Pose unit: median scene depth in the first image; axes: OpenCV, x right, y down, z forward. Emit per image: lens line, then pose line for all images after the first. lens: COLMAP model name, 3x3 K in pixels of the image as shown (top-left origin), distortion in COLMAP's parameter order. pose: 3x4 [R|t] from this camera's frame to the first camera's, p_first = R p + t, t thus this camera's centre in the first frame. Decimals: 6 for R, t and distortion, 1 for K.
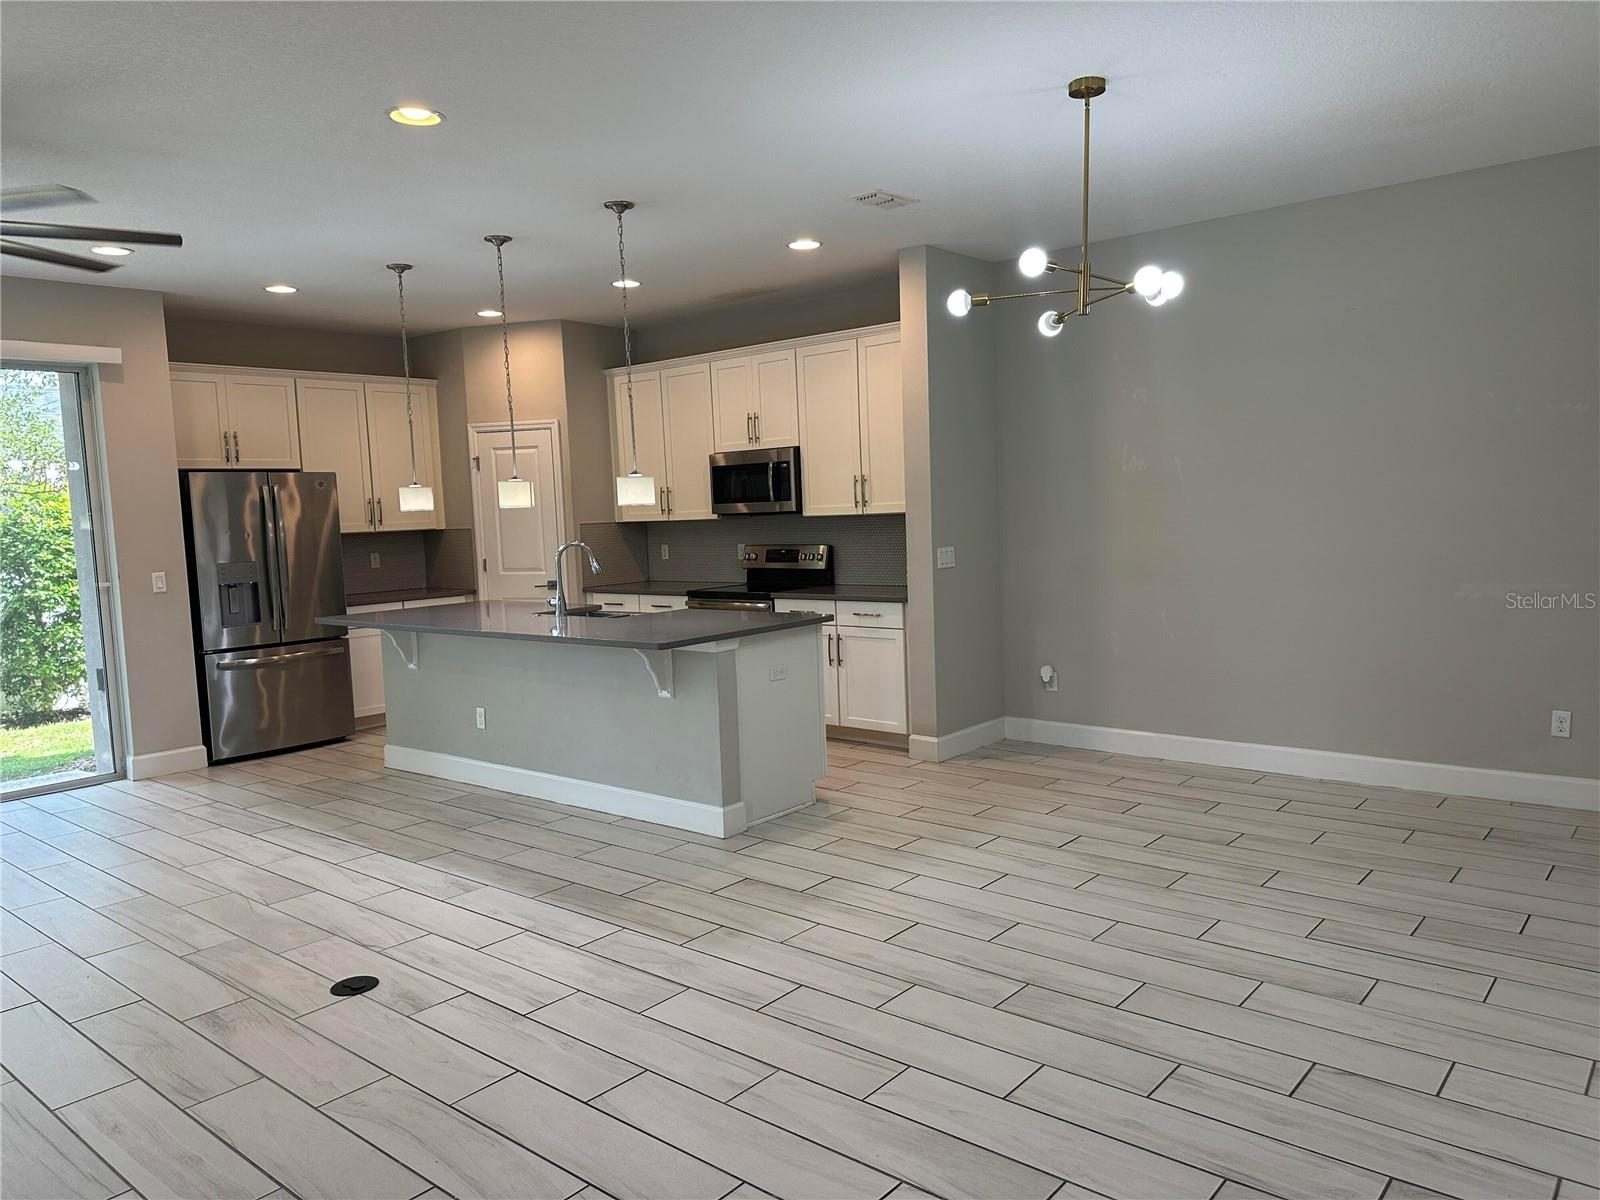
lens RADIAL K [[1114.9, 0, 811.1], [0, 1114.9, 607.9], [0, 0, 1]] dist [0.076862, -0.104753]
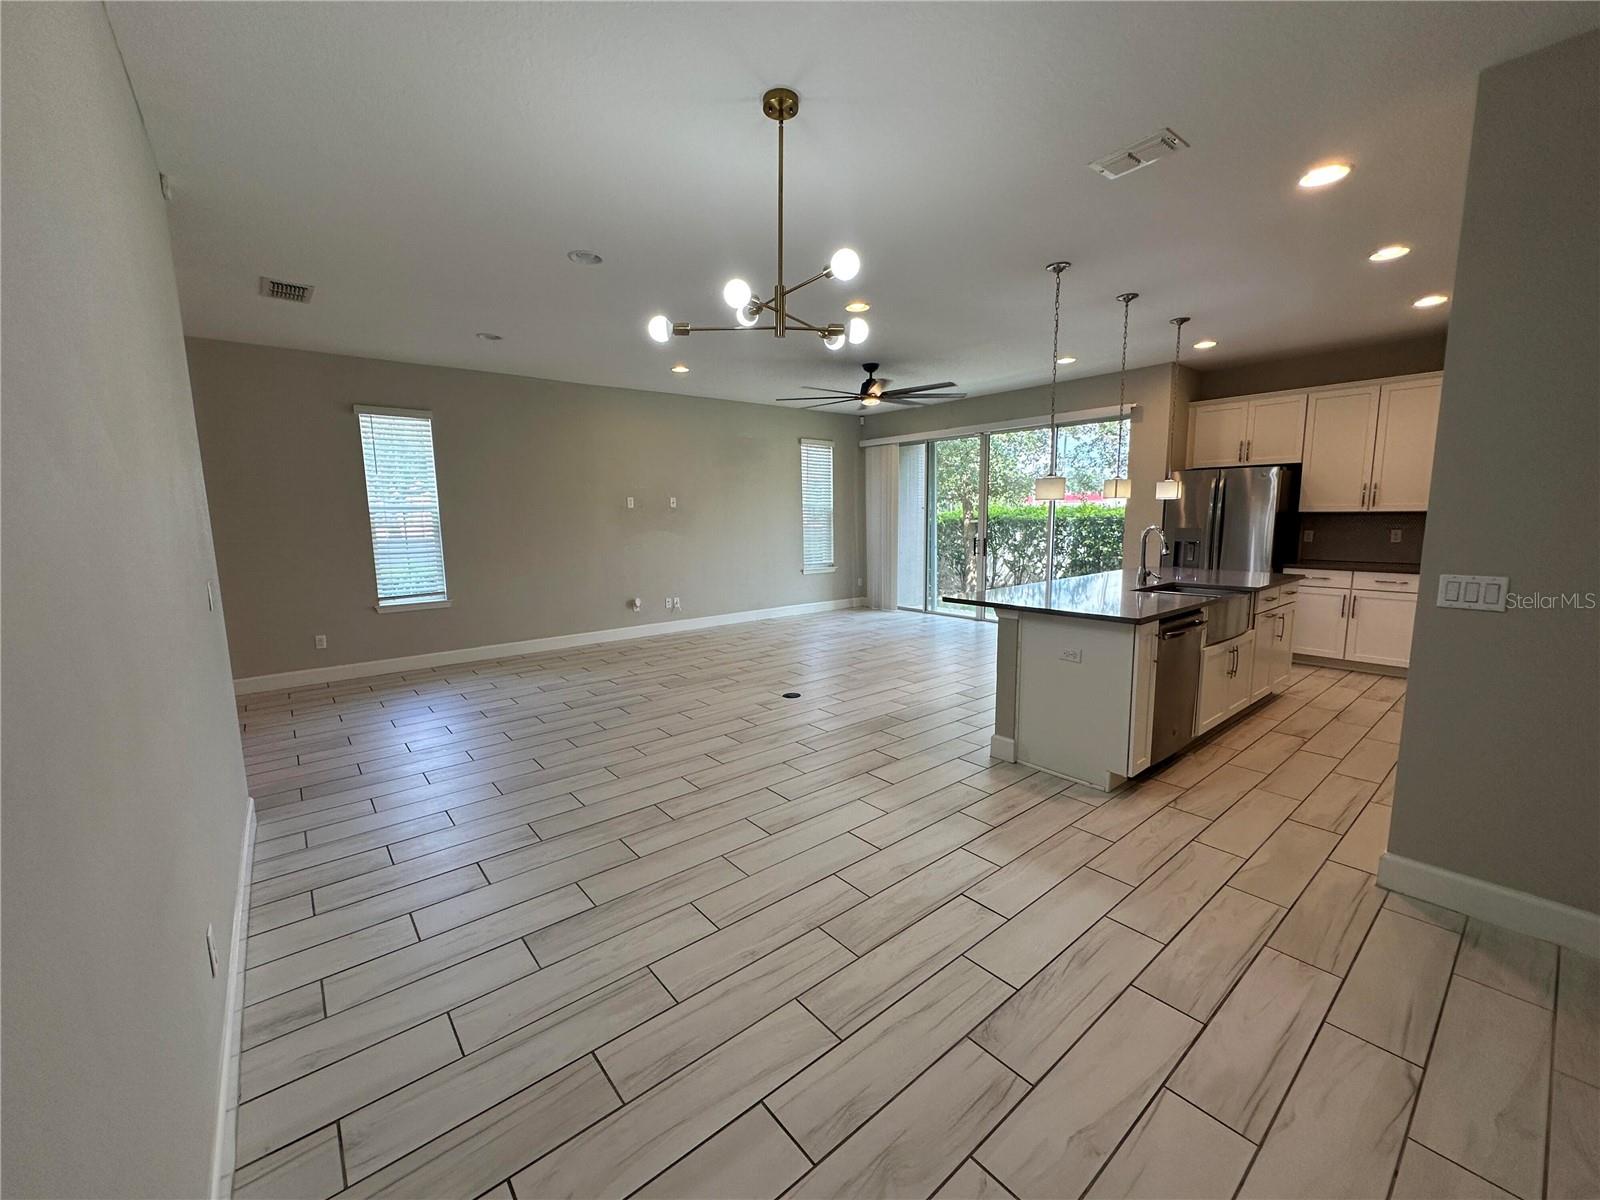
lens RADIAL K [[643.8, 0, 795.3], [0, 643.8, 604.3], [0, 0, 1]] dist [-0.009761, -0.000055]
pose [[-0.195593, 0.178298, -0.964341, 0.535477], [-0.069400, 0.978352, 0.194965, -0.081797], [0.978226, 0.105059, -0.178985, 0.710017]]
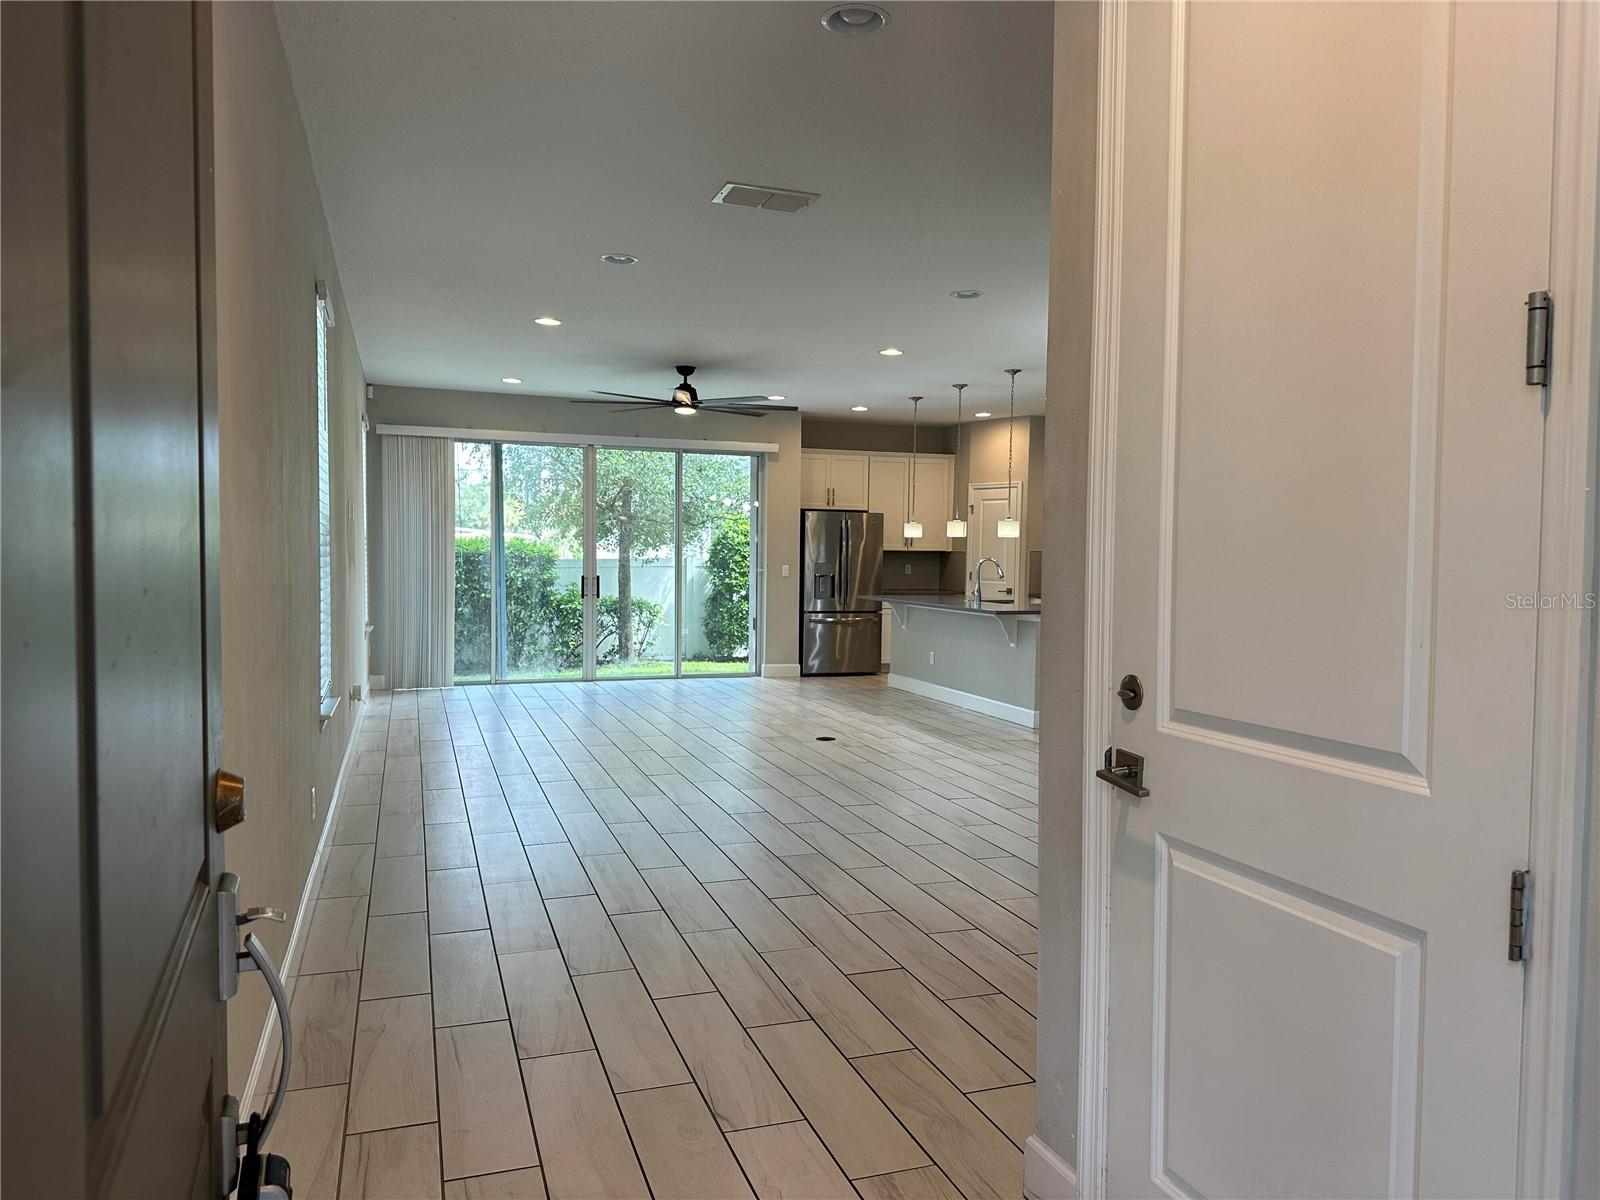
lens RADIAL K [[1114.9, 0, 811.6], [0, 1114.9, 604.6], [0, 0, 1]] dist [0.076862, -0.104753]
pose [[0.858998, 0.072261, -0.506854, 0.398017], [-0.091526, 0.995716, -0.013158, 0.055075], [0.503731, 0.057693, 0.861932, -0.558964]]
